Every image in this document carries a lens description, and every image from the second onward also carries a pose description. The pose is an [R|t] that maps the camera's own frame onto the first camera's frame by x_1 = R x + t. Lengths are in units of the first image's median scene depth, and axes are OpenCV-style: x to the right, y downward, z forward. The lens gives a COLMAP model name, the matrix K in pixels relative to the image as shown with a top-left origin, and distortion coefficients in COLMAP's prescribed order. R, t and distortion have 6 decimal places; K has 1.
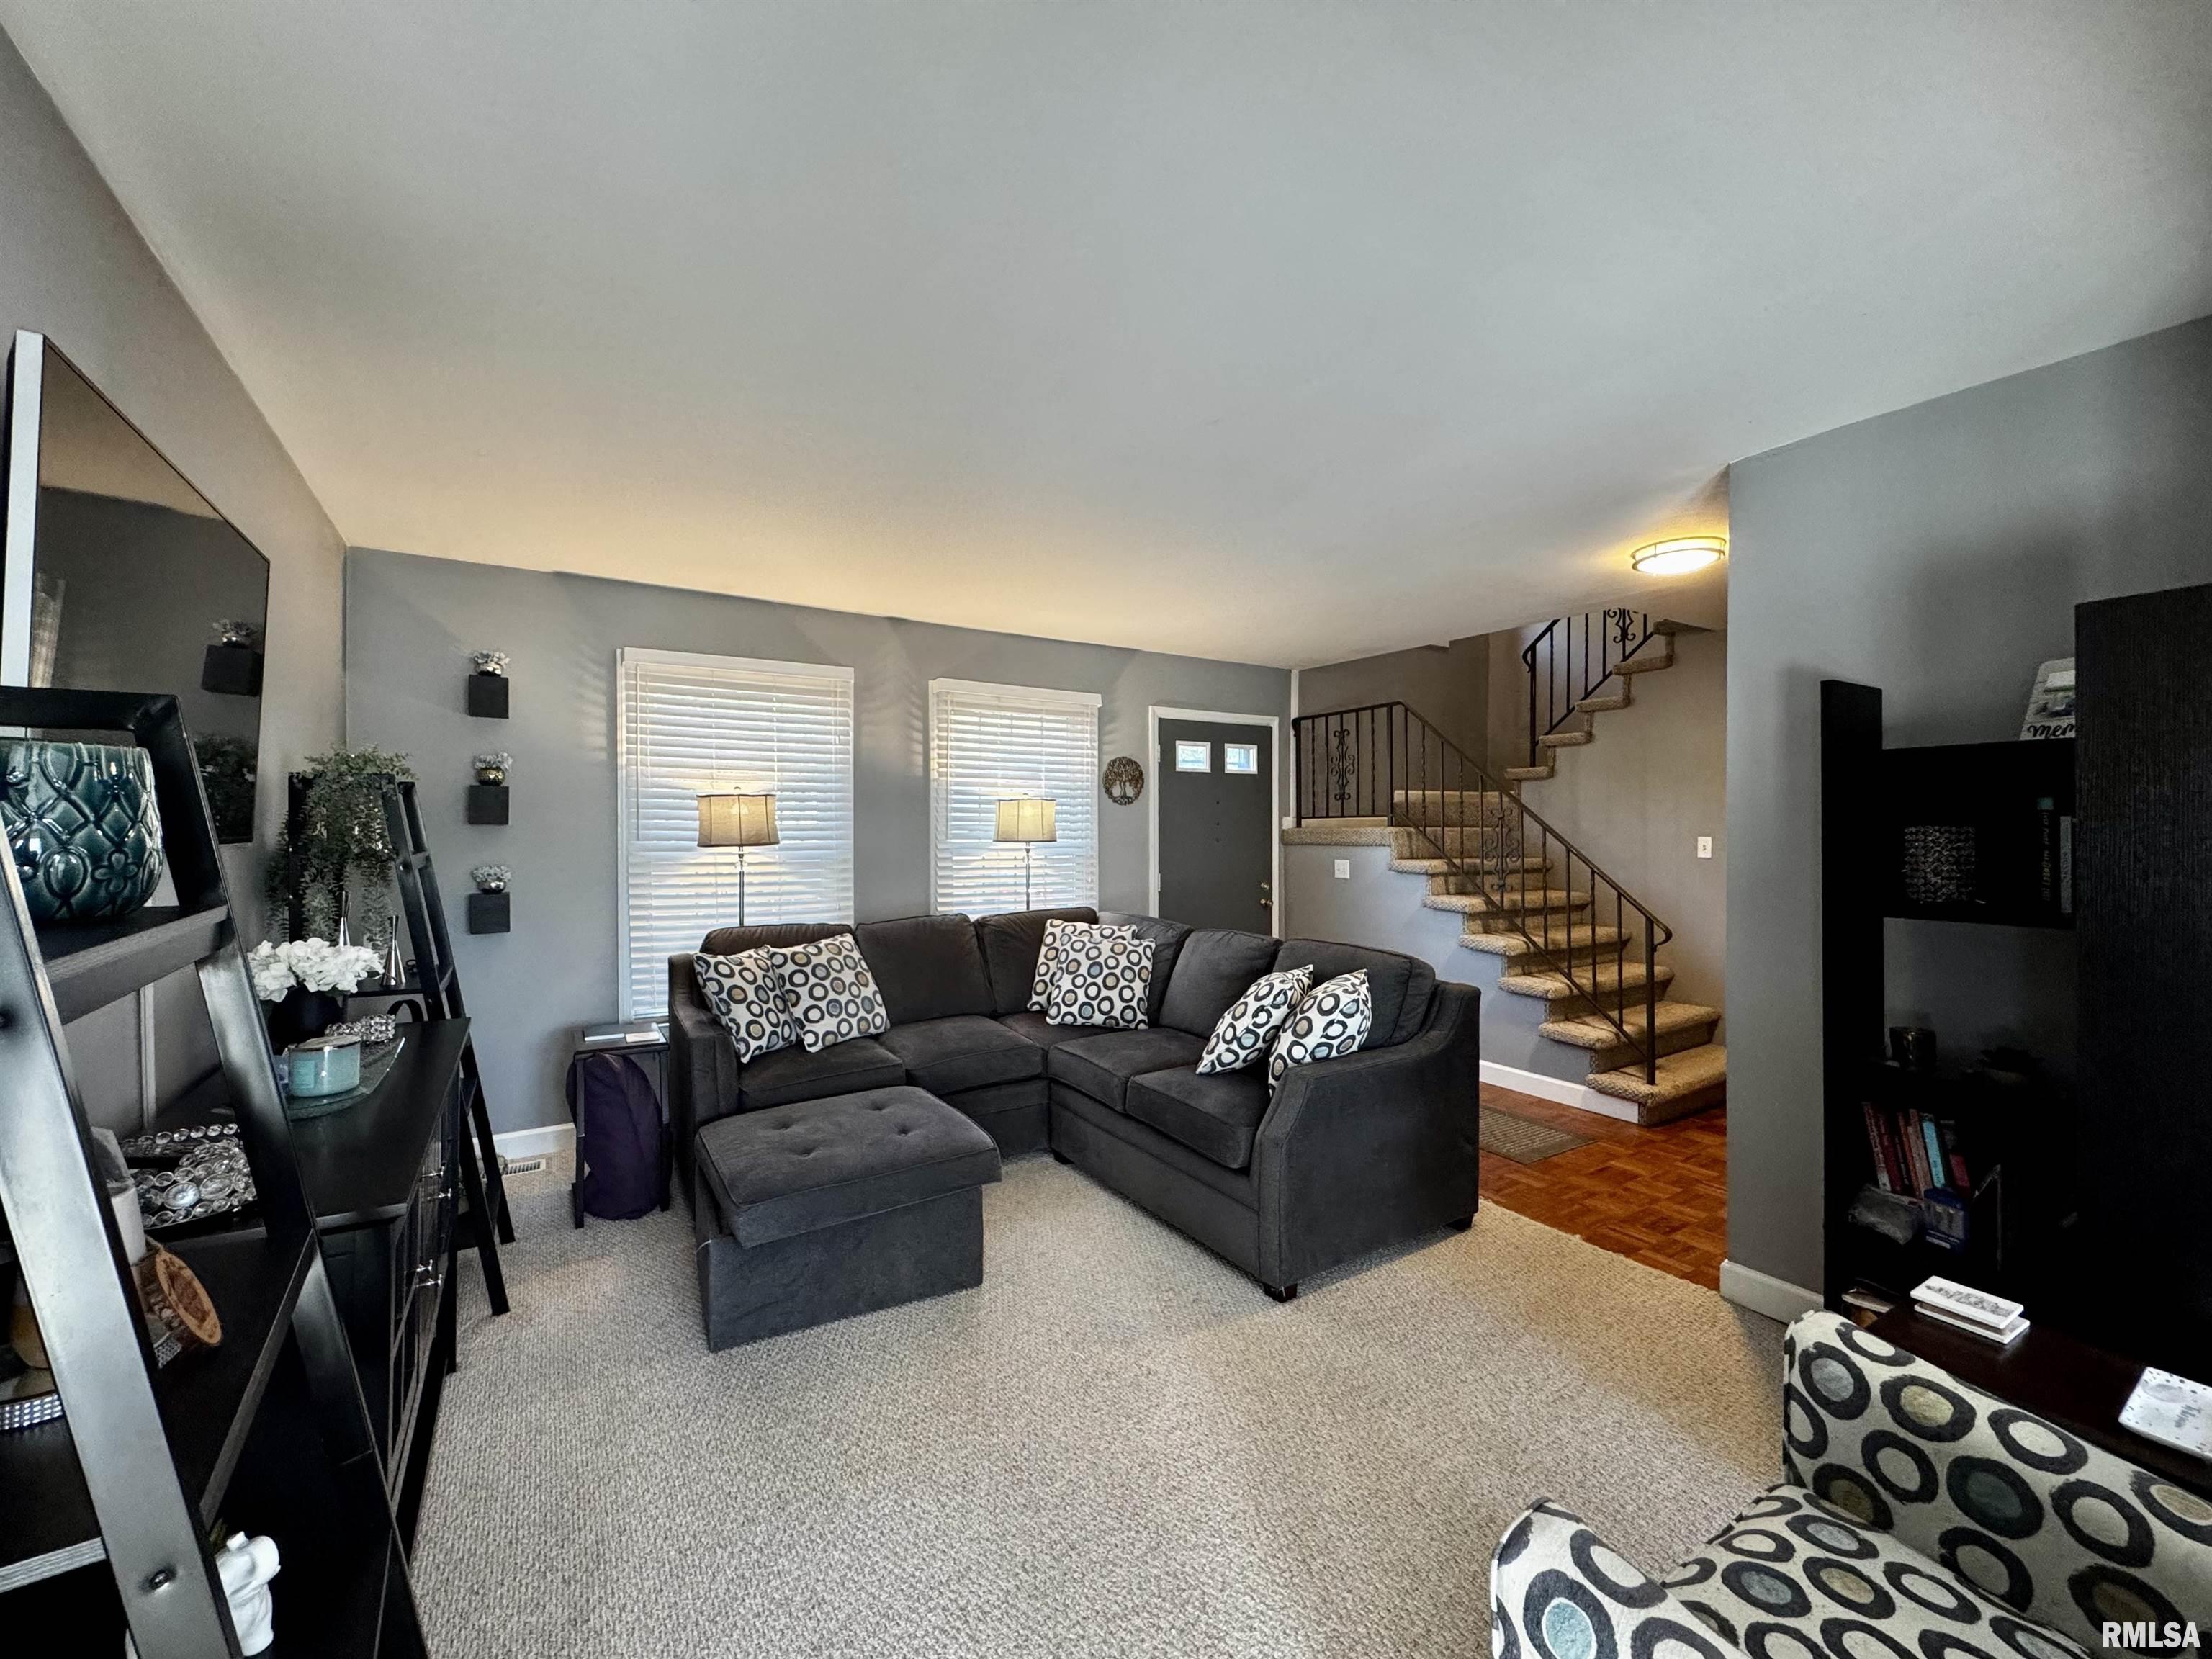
lens RADIAL K [[880.7, 0, 1094.8], [0, 880.7, 823.5], [0, 0, 1]] dist [-0.004162, 0.000780]
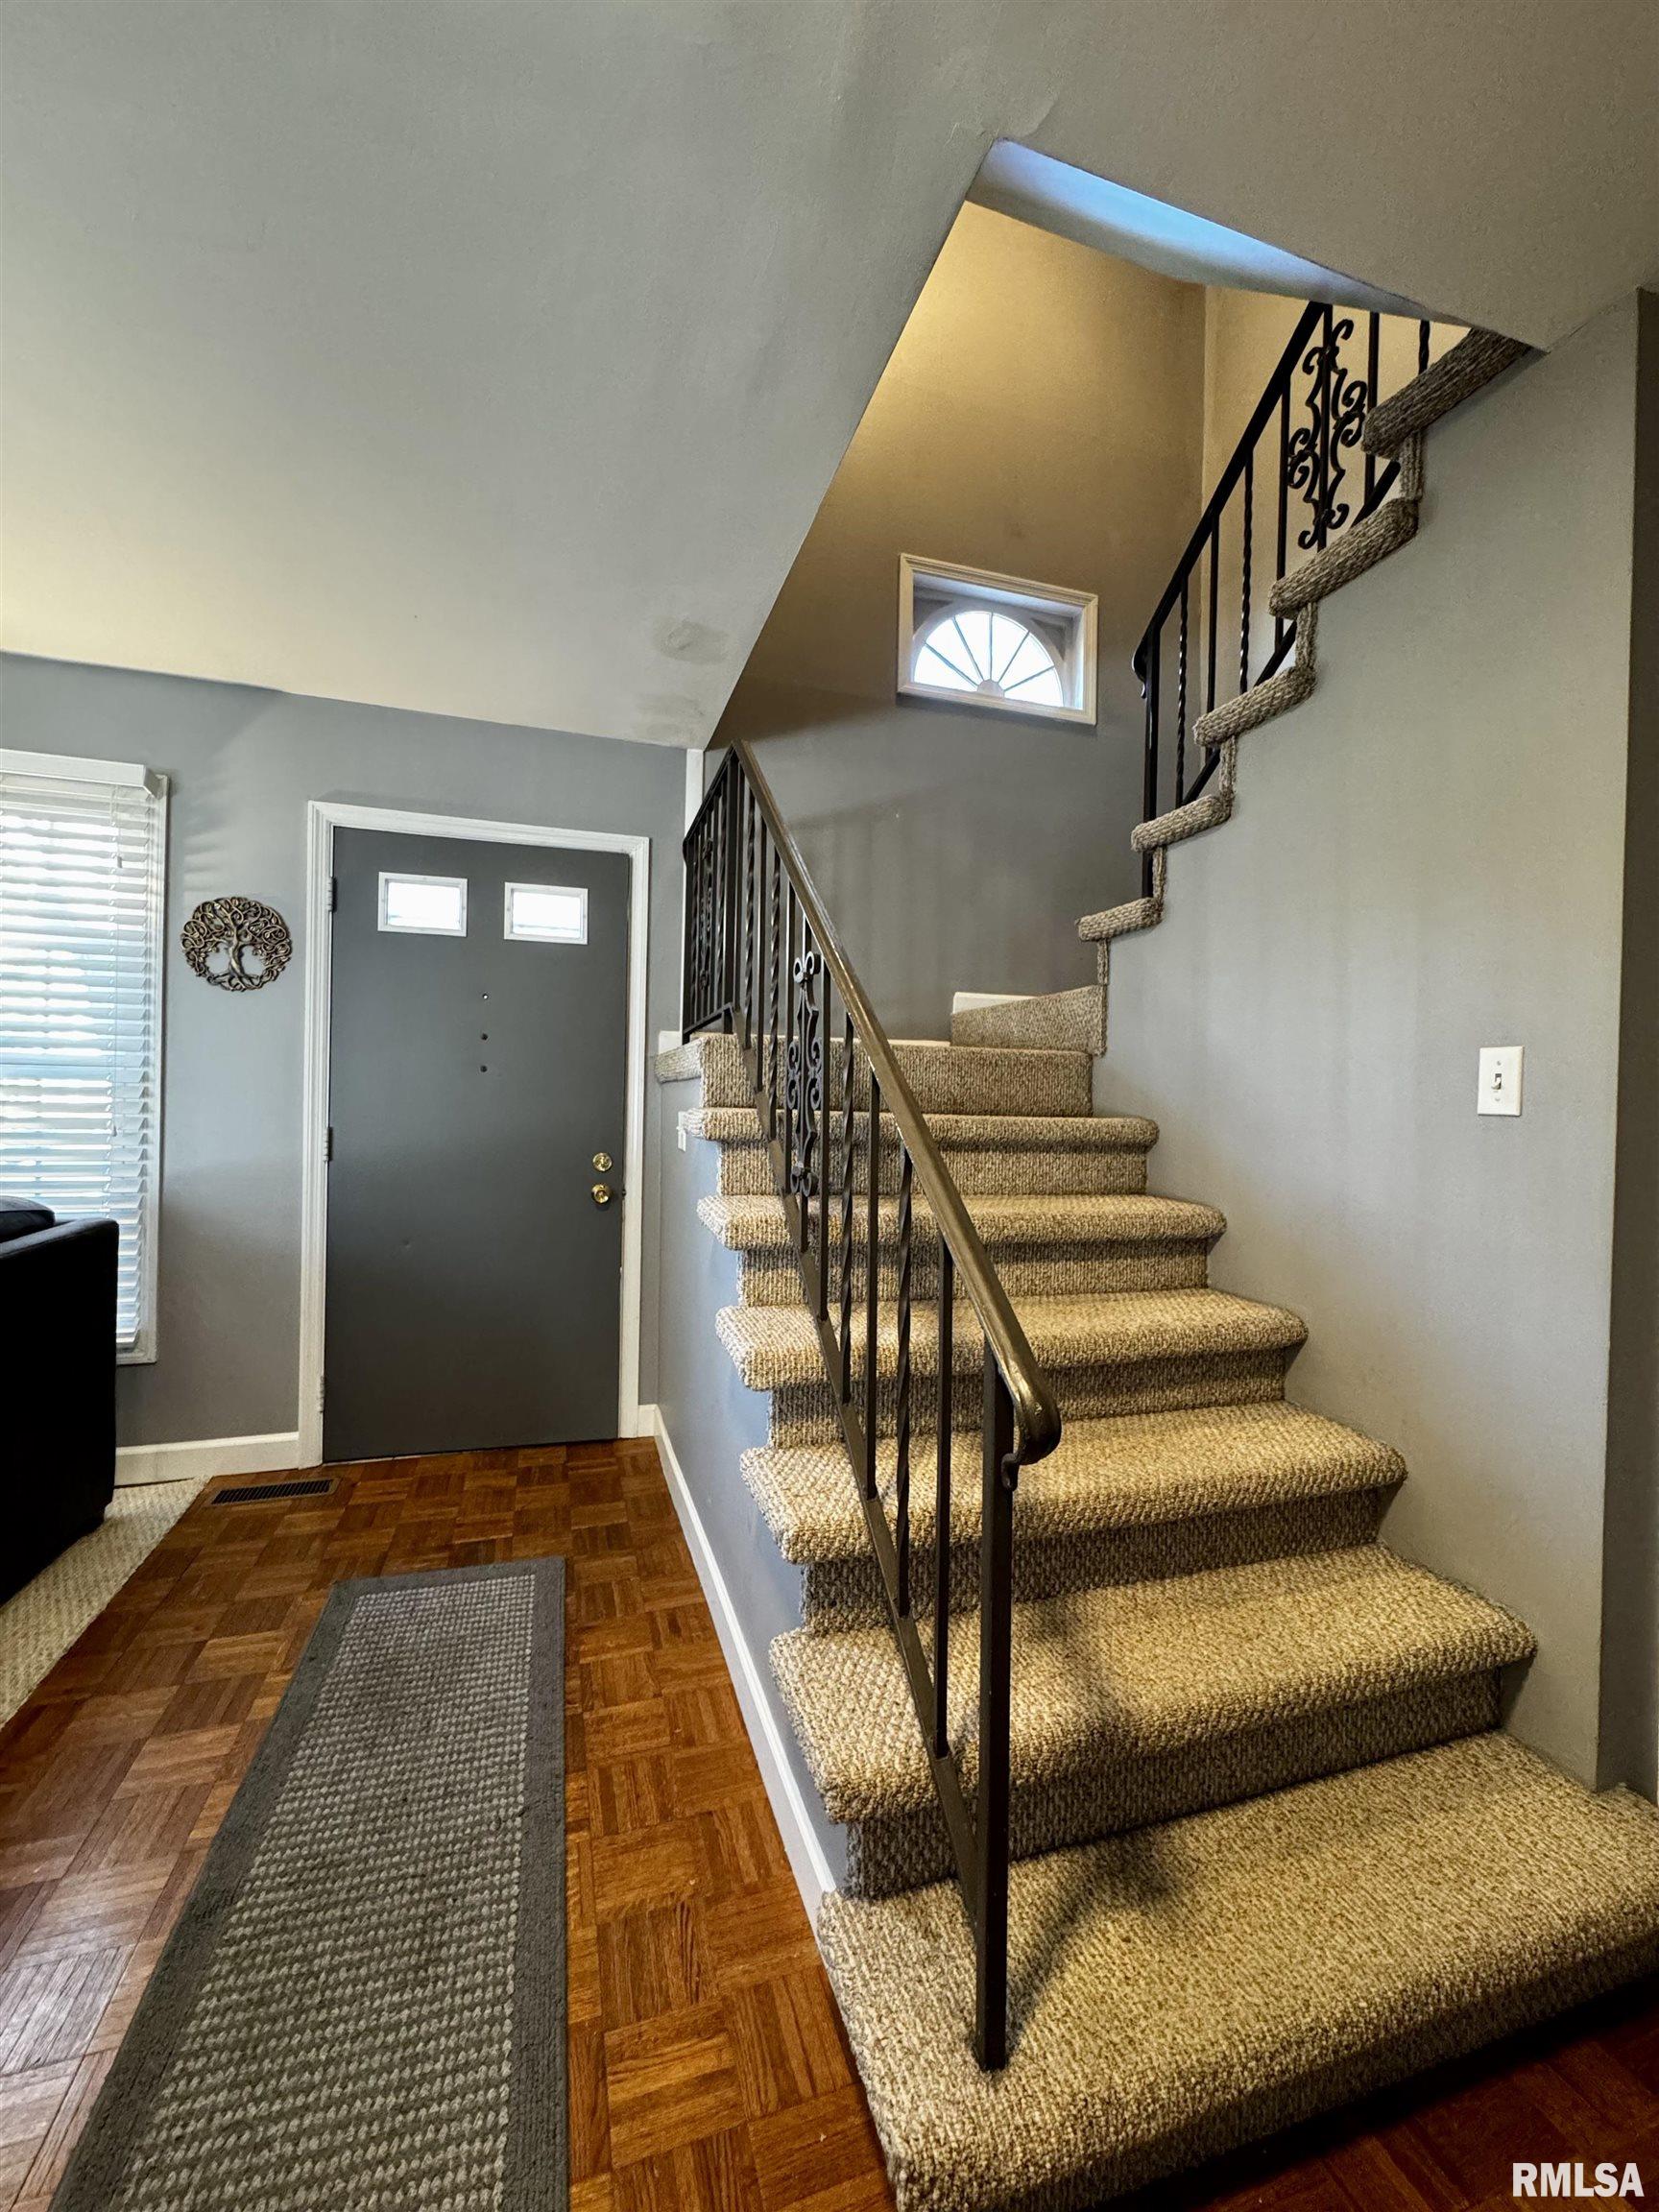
lens RADIAL K [[880.7, 0, 837.2], [0, 880.7, 1108.6], [0, 0, 1]] dist [-0.004162, 0.000780]
pose [[0.966260, 0.023085, -0.256532, 0.503379], [-0.022634, 0.999733, 0.004709, 0.037533], [0.256573, 0.001256, 0.966524, 0.587788]]
